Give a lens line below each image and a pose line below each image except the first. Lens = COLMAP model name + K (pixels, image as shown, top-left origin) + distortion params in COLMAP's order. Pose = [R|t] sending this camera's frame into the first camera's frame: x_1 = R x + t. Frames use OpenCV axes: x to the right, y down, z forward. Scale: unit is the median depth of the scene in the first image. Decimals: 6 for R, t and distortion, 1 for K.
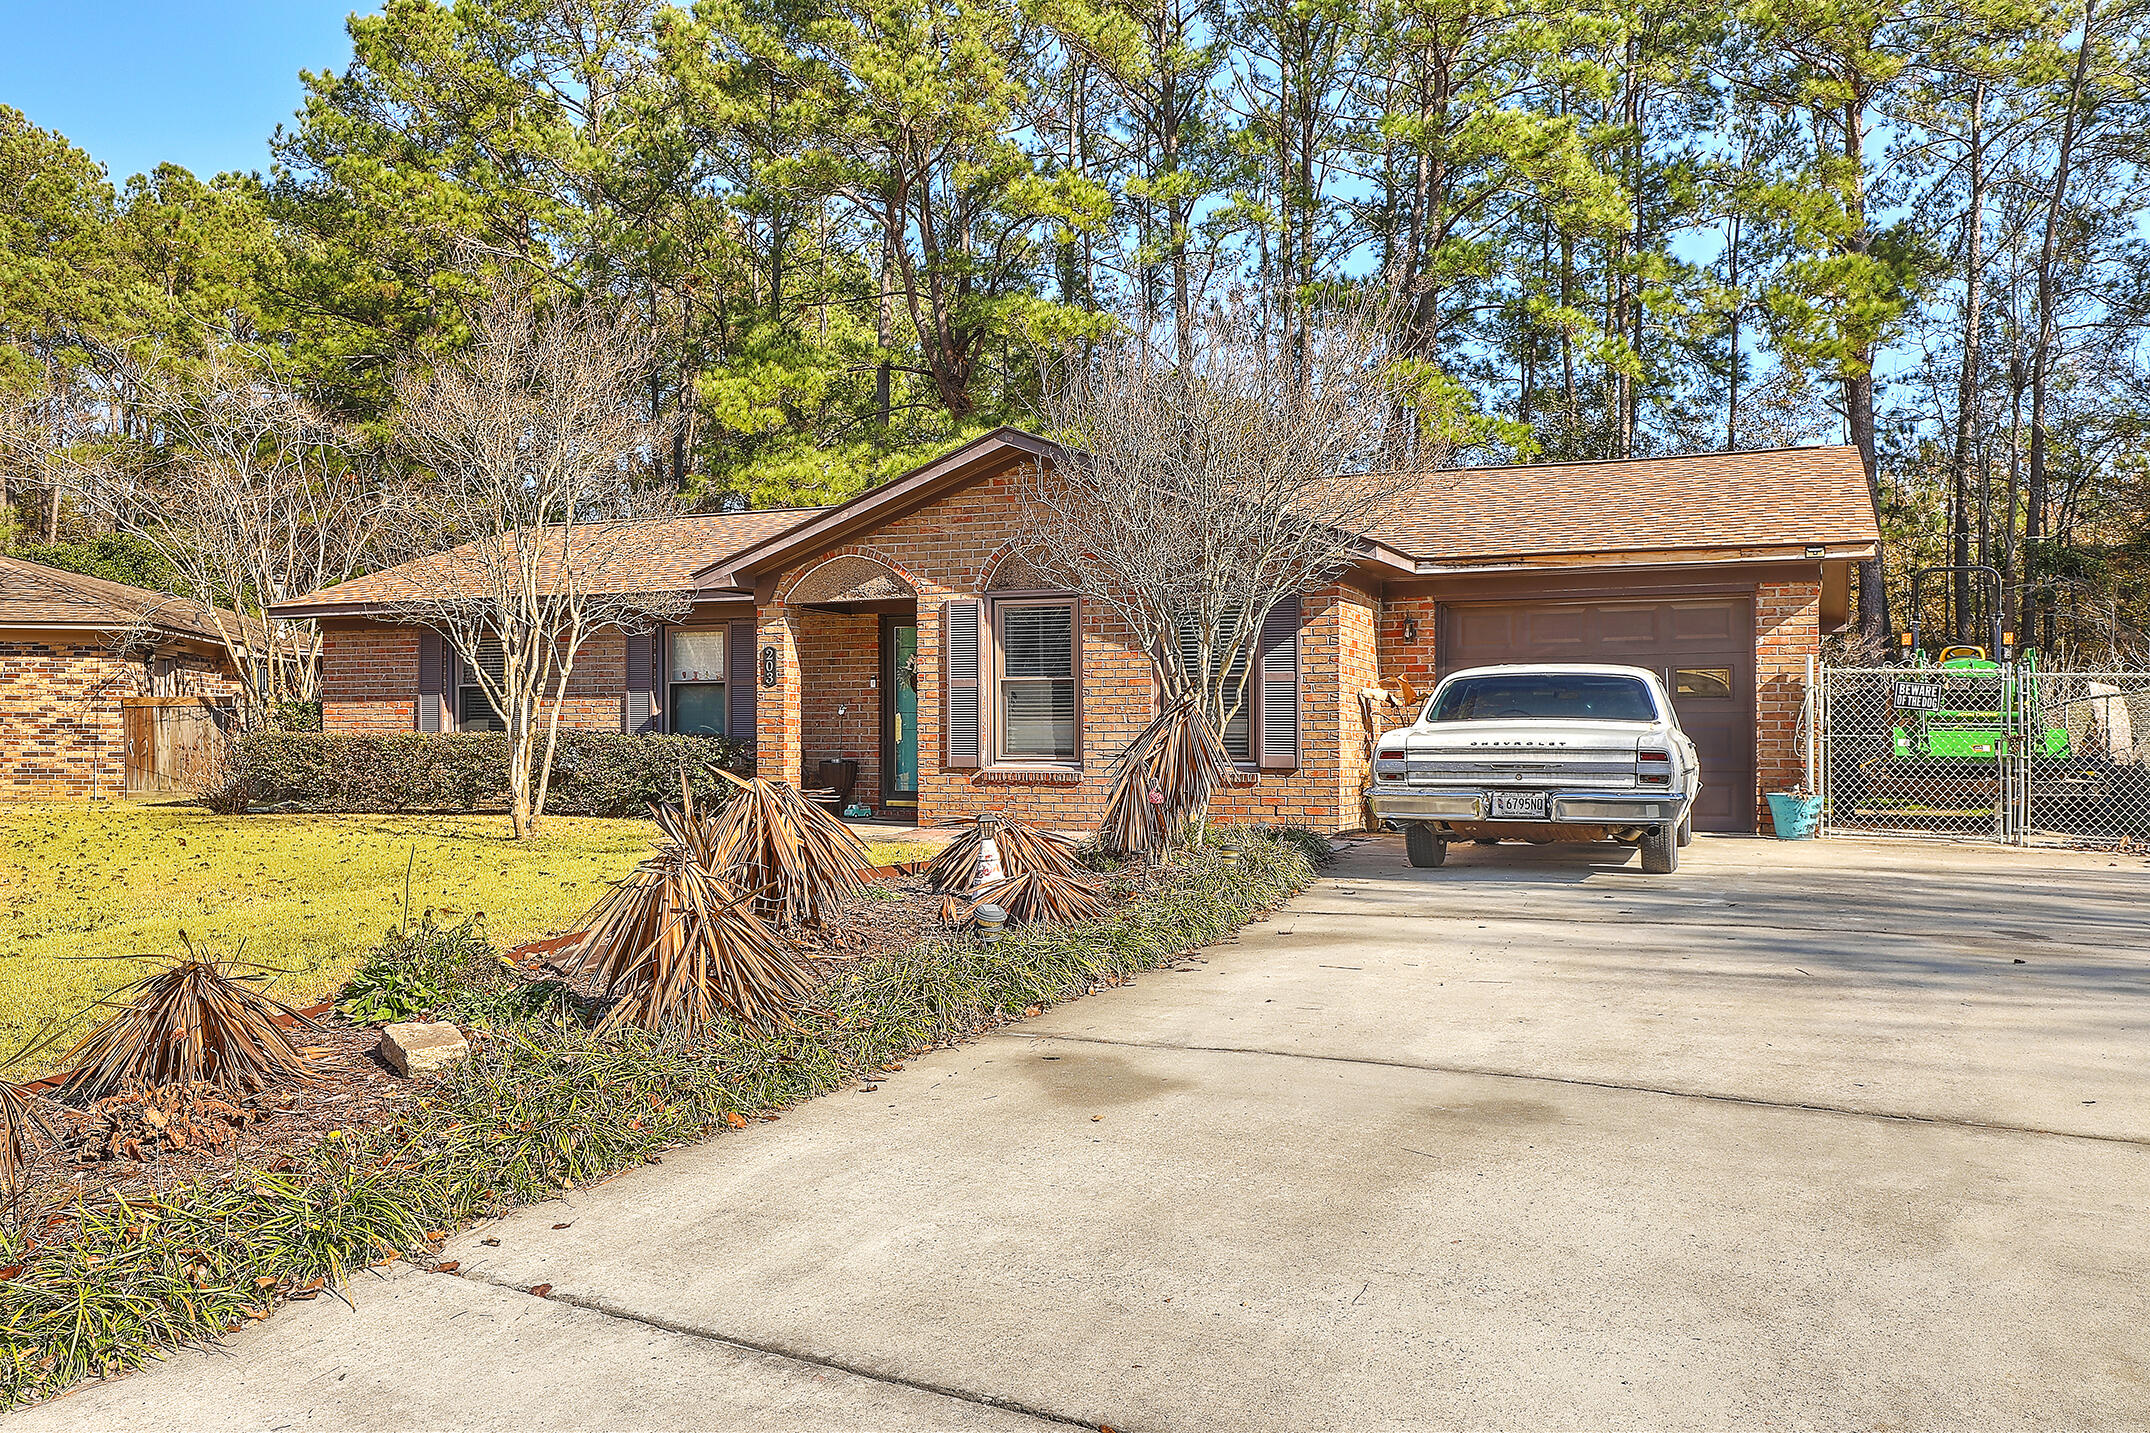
lens RADIAL K [[1833.7, 0, 1080.6], [0, 1833.7, 725.0], [0, 0, 1]] dist [0.003583, -0.002668]
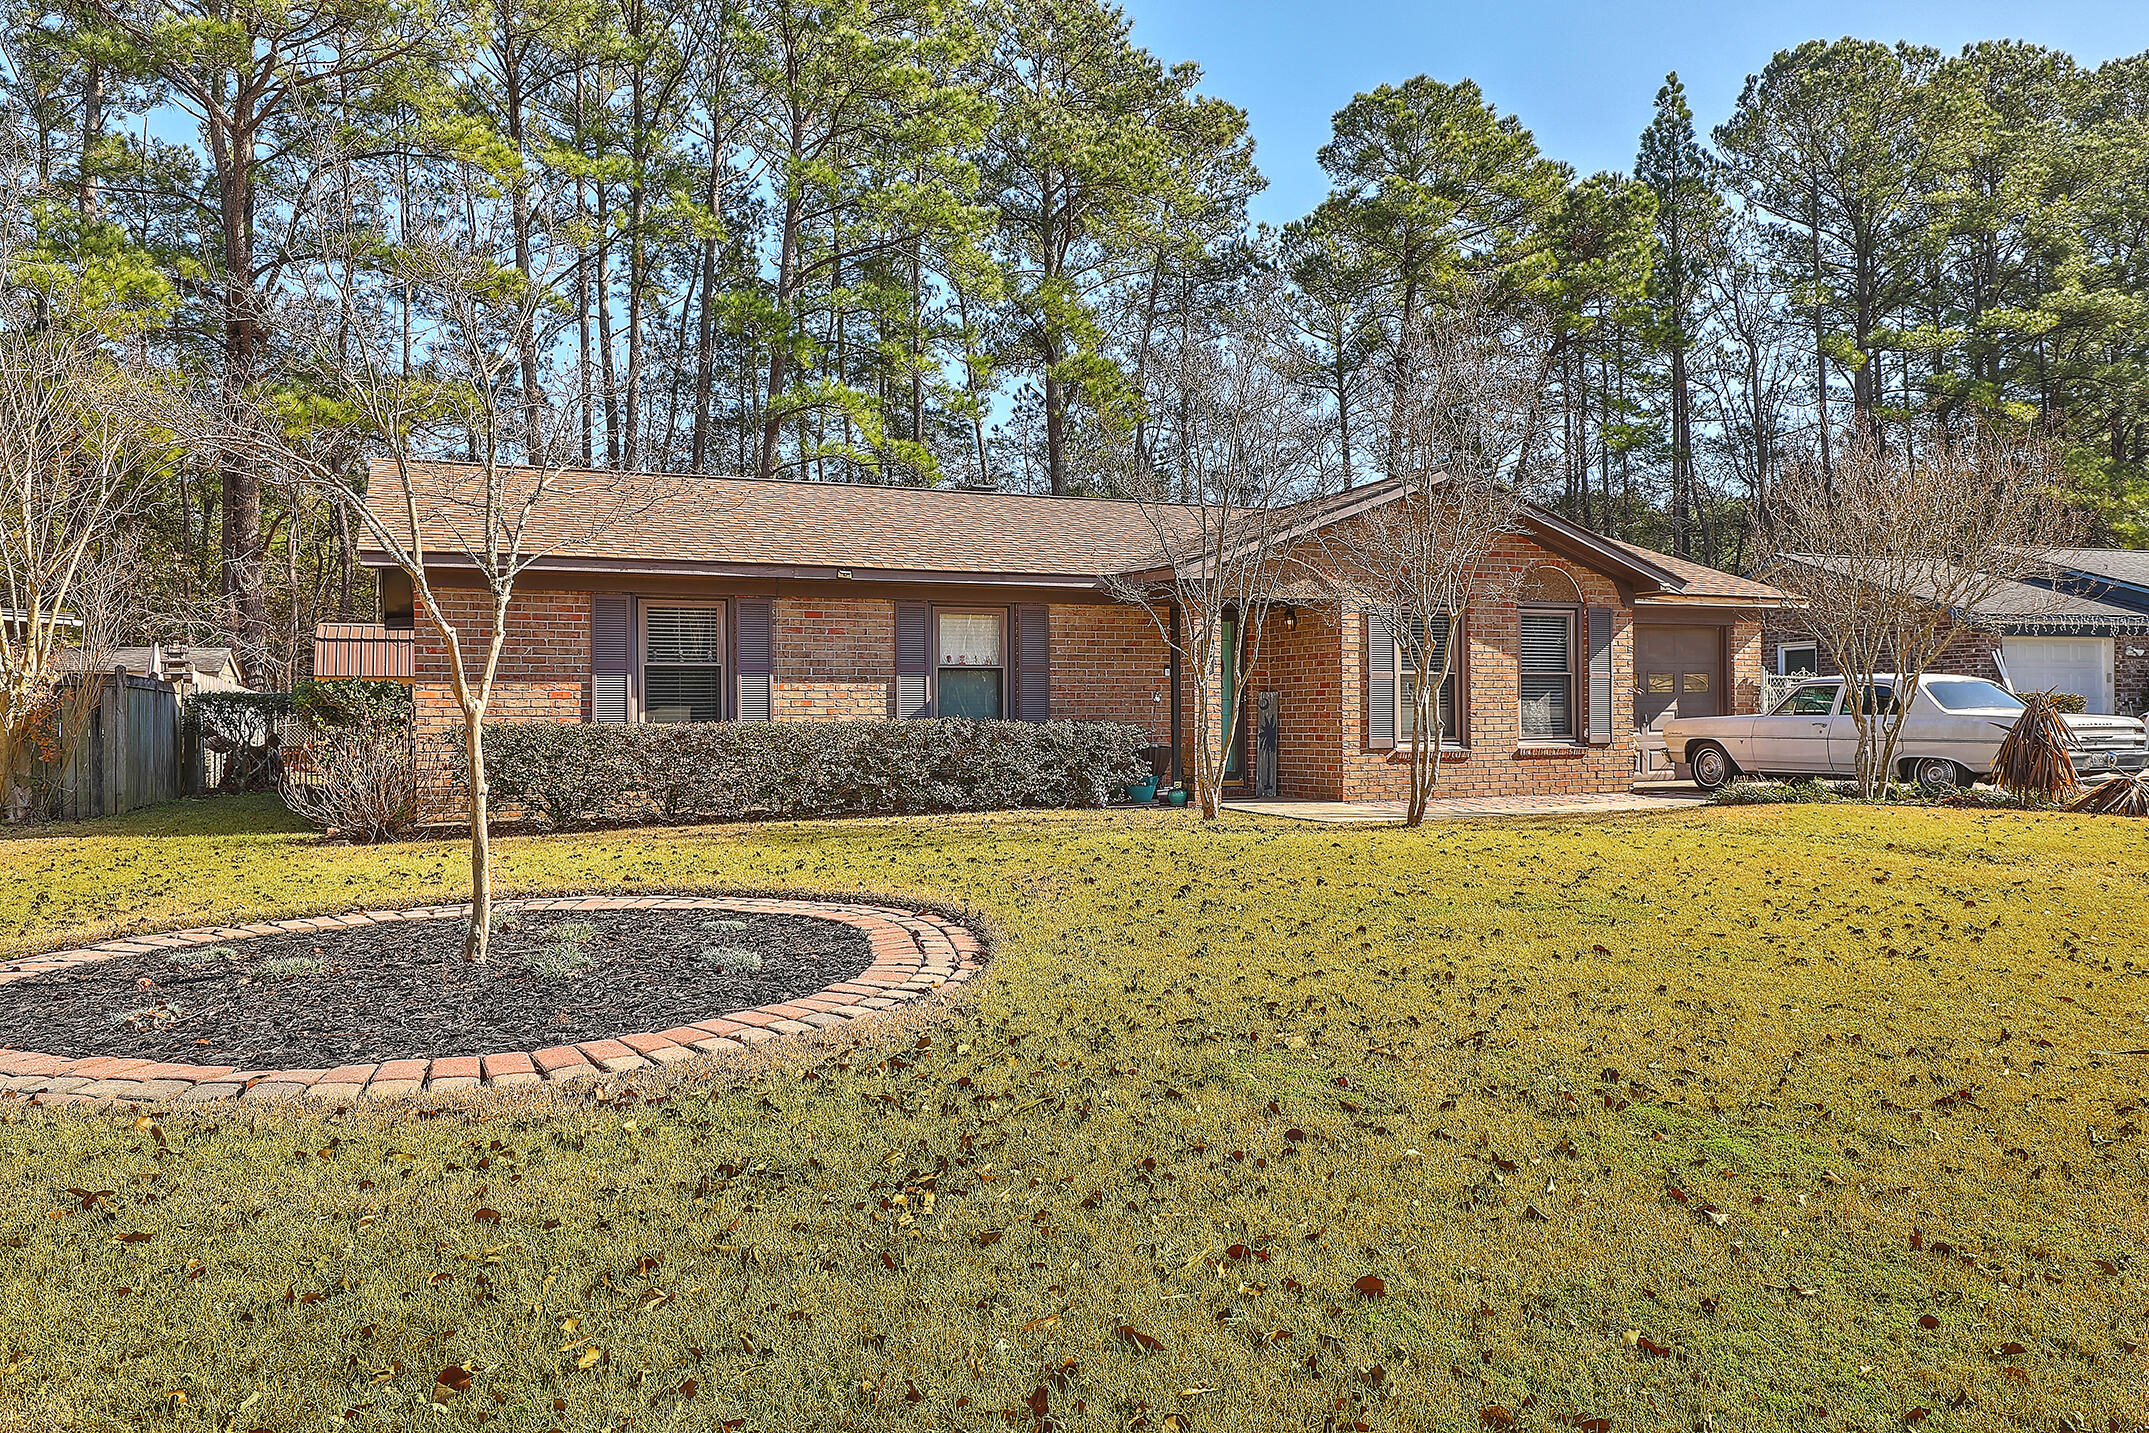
lens RADIAL K [[1628.8, 0, 1067.1], [0, 1628.8, 705.2], [0, 0, 1]] dist [-0.004055, -0.002989]
pose [[0.647701, -0.000624, 0.761895, -0.970924], [-0.000296, 0.999999, 0.001070, -0.005012], [-0.761895, -0.000919, 0.647700, 0.482416]]
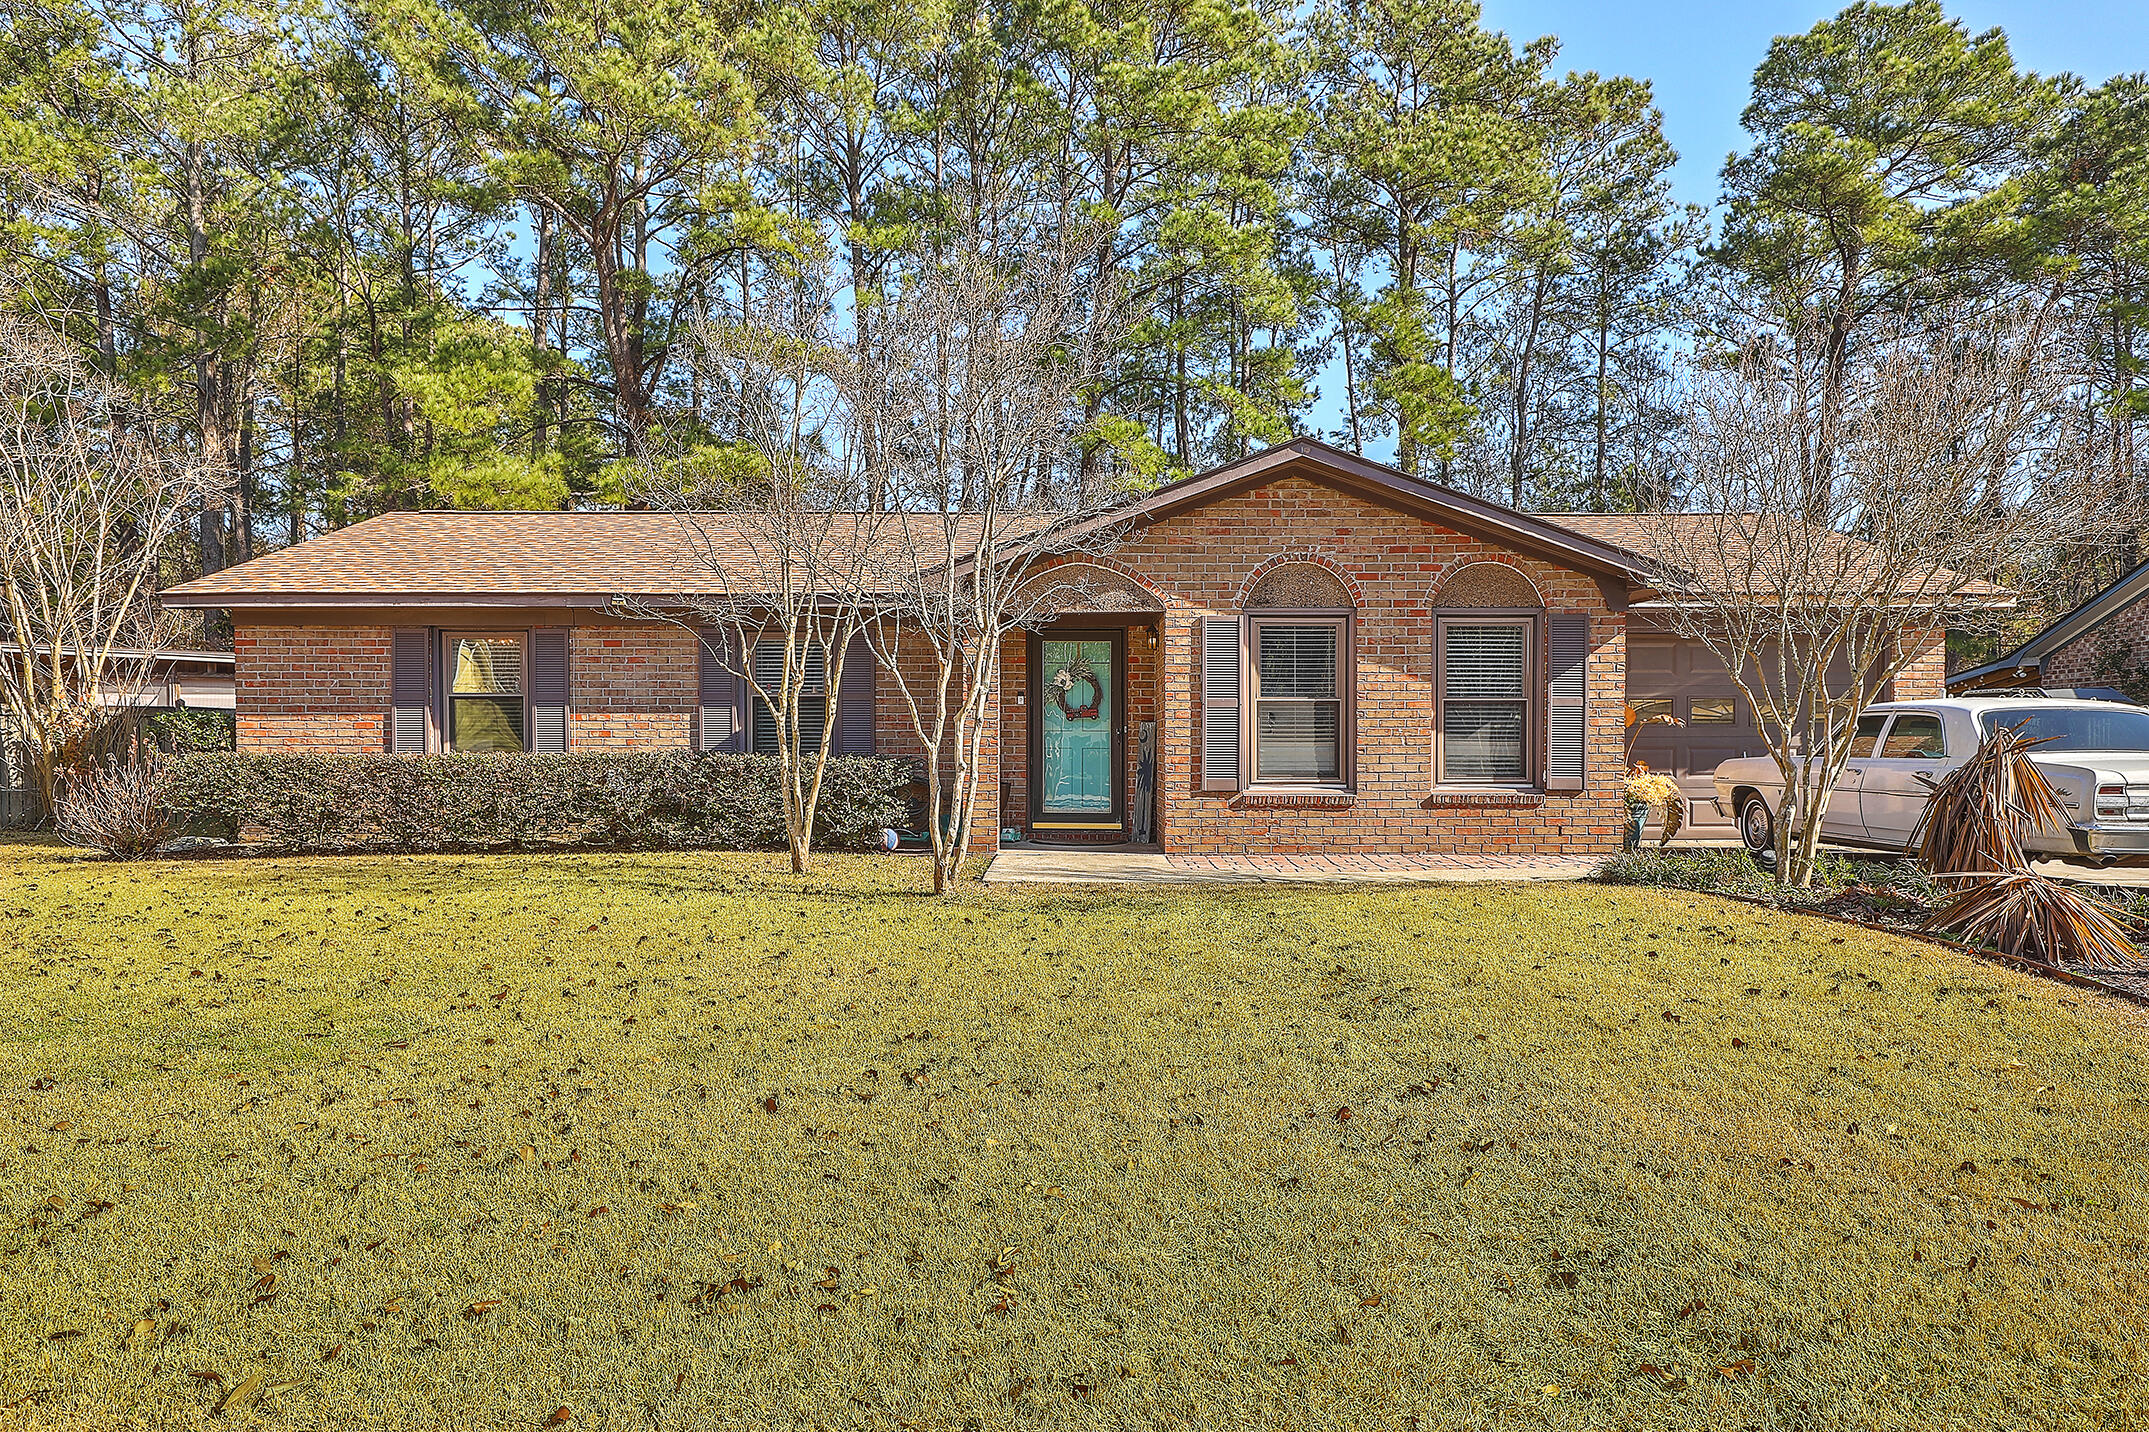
lens RADIAL K [[1461.2, 0, 1074.5], [0, 1461.2, 760.7], [0, 0, 1]] dist [-0.001967, 0.002591]
pose [[0.909450, -0.007185, 0.415752, -0.448695], [-0.003500, 0.999683, 0.024932, -0.011524], [-0.415799, -0.024130, 0.909136, 0.335280]]
